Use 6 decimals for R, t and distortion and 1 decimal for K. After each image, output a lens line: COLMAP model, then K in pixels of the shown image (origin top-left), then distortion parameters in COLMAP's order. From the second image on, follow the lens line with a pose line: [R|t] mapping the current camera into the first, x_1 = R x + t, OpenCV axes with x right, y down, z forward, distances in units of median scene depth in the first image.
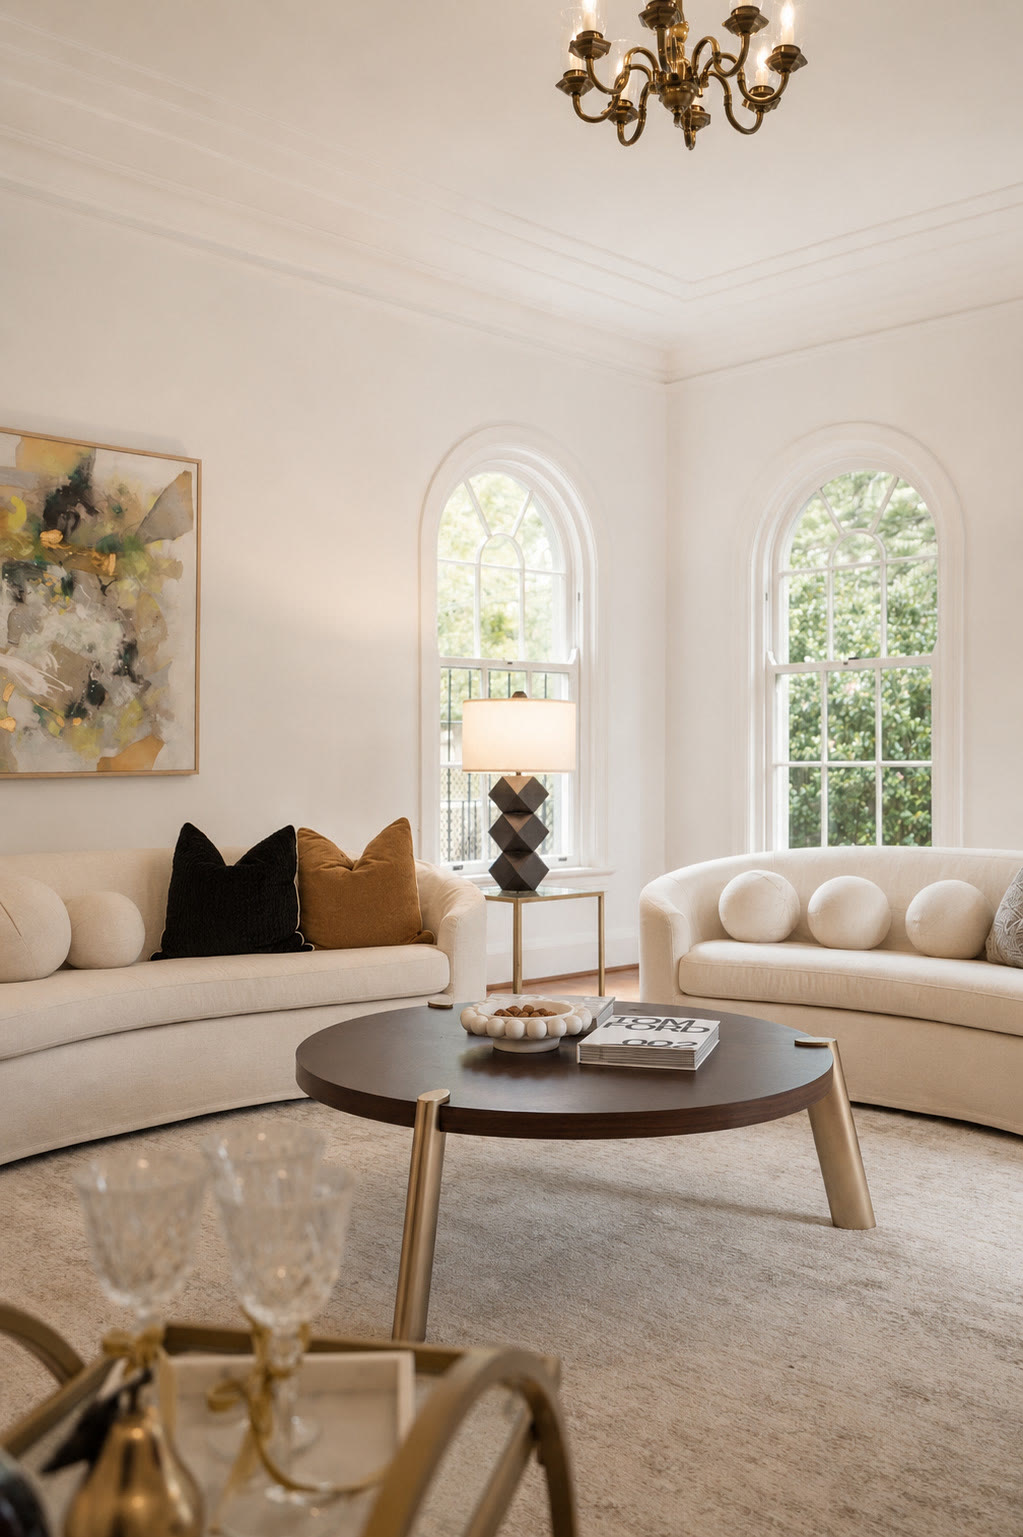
lens RADIAL K [[1431.4, 0, 529.1], [0, 1431.4, 778.9], [0, 0, 1]] dist [-0.012909, -0.008818]
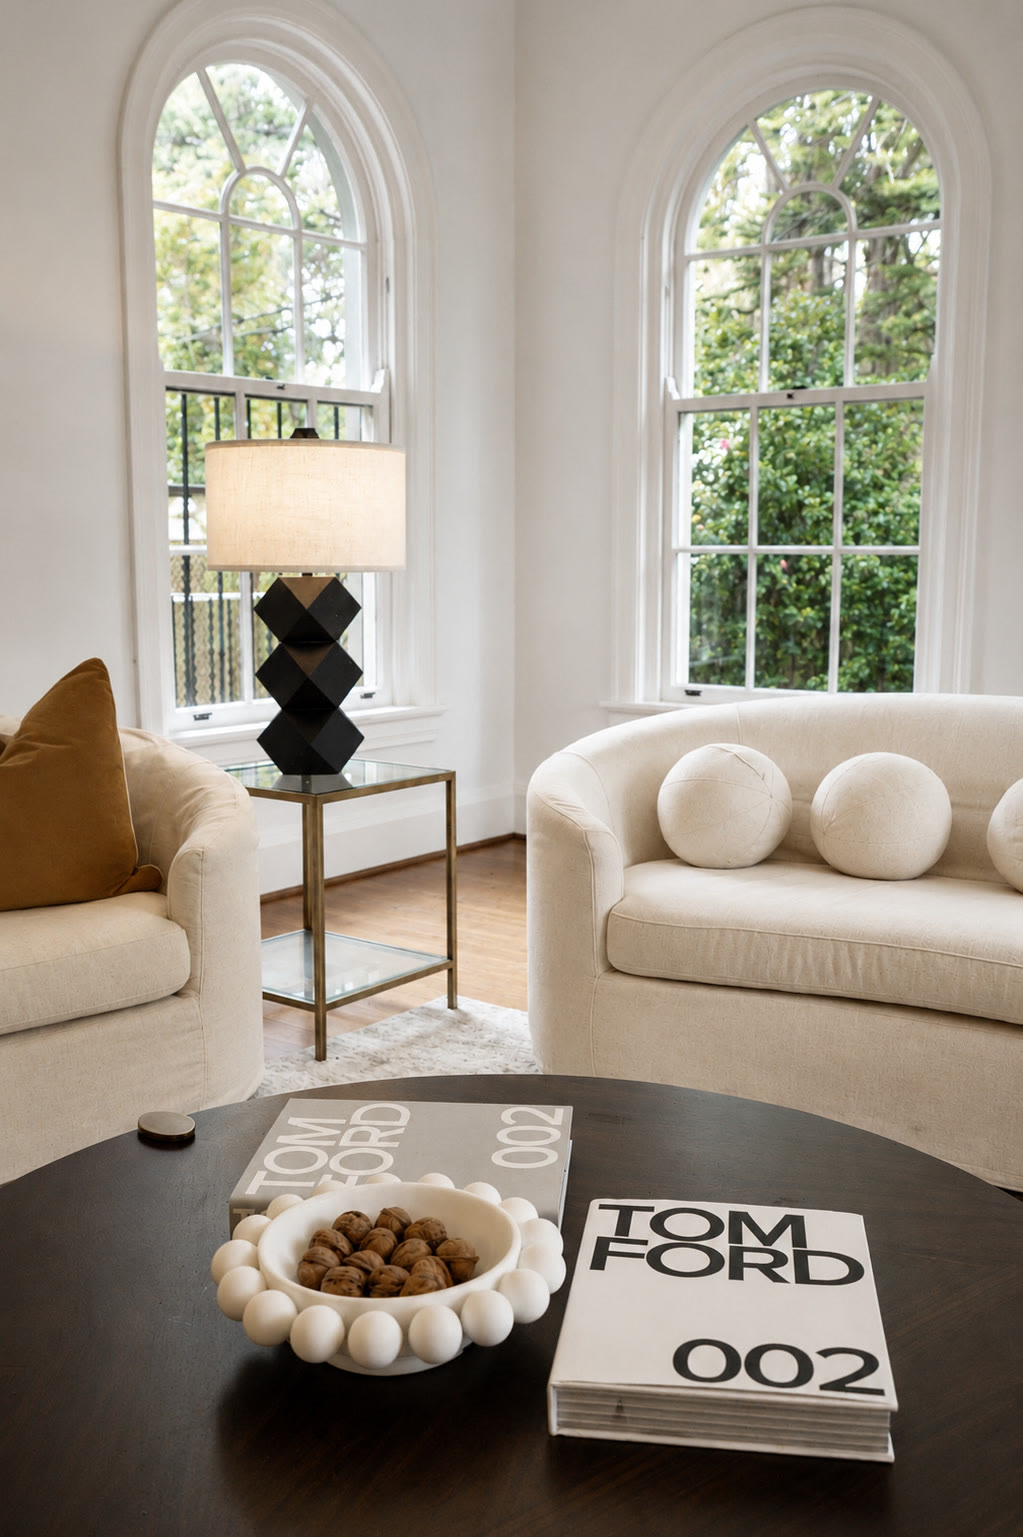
lens RADIAL K [[1547.5, 0, 540.2], [0, 1547.5, 771.9], [0, 0, 1]] dist [0.014414, 0.000000]
pose [[0.987038, -0.021856, 0.158993, -0.015300], [-0.000422, 0.990327, 0.138751, -0.010762], [-0.160488, -0.137020, 0.977481, 0.365550]]
